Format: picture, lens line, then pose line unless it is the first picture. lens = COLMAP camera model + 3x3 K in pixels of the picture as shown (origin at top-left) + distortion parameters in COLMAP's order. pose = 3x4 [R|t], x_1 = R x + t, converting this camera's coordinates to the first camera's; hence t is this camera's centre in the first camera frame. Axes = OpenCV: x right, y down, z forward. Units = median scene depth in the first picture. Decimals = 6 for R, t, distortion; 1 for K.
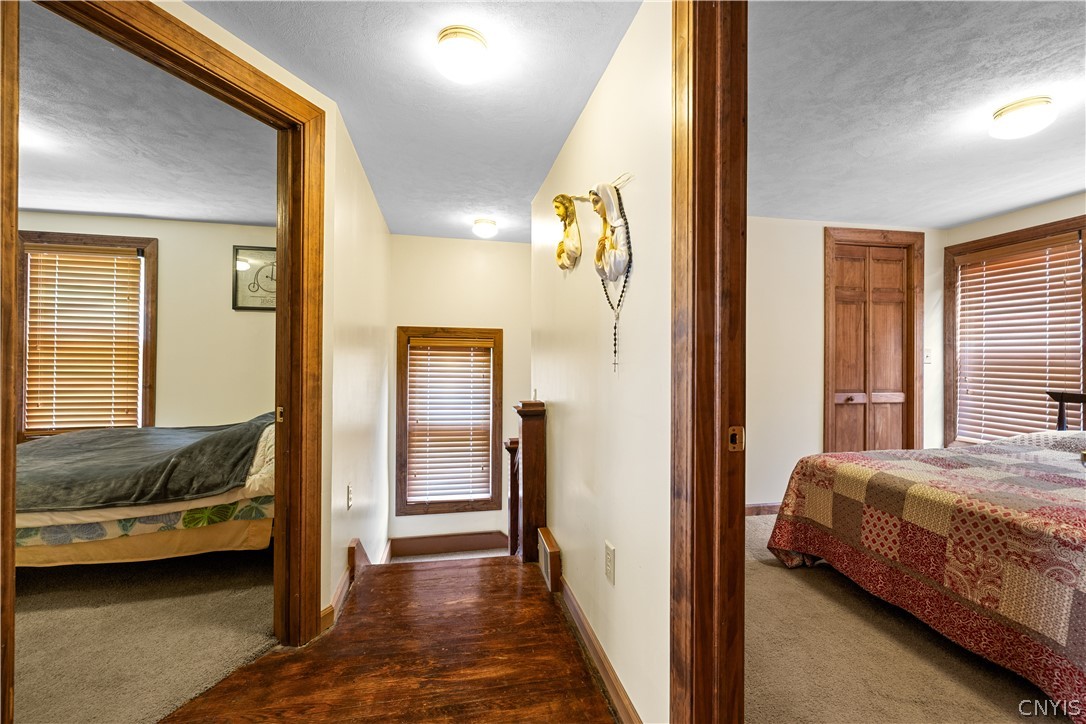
lens RADIAL K [[458.3, 0, 538.8], [0, 458.3, 359.2], [0, 0, 1]] dist [0.003555, -0.000547]
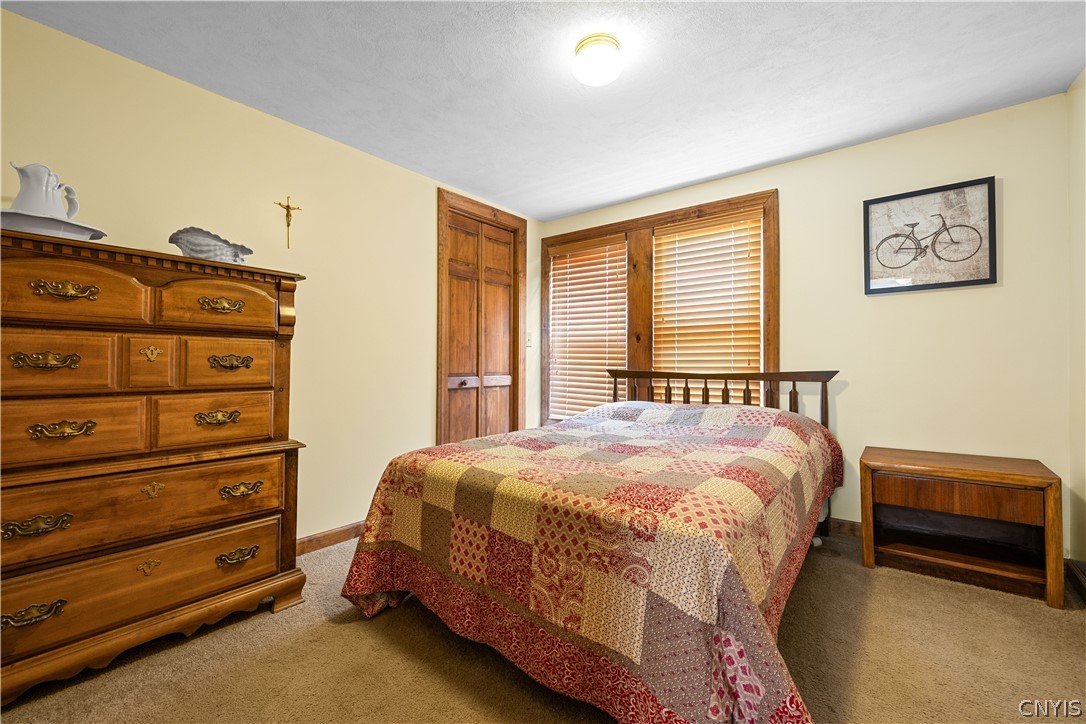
lens RADIAL K [[458.3, 0, 536.6], [0, 458.3, 356.3], [0, 0, 1]] dist [0.003555, -0.000547]
pose [[0.763686, 0.006133, 0.645559, 0.273098], [-0.003194, 0.999979, -0.005723, 0.052495], [-0.645580, 0.002309, 0.763689, 0.282210]]
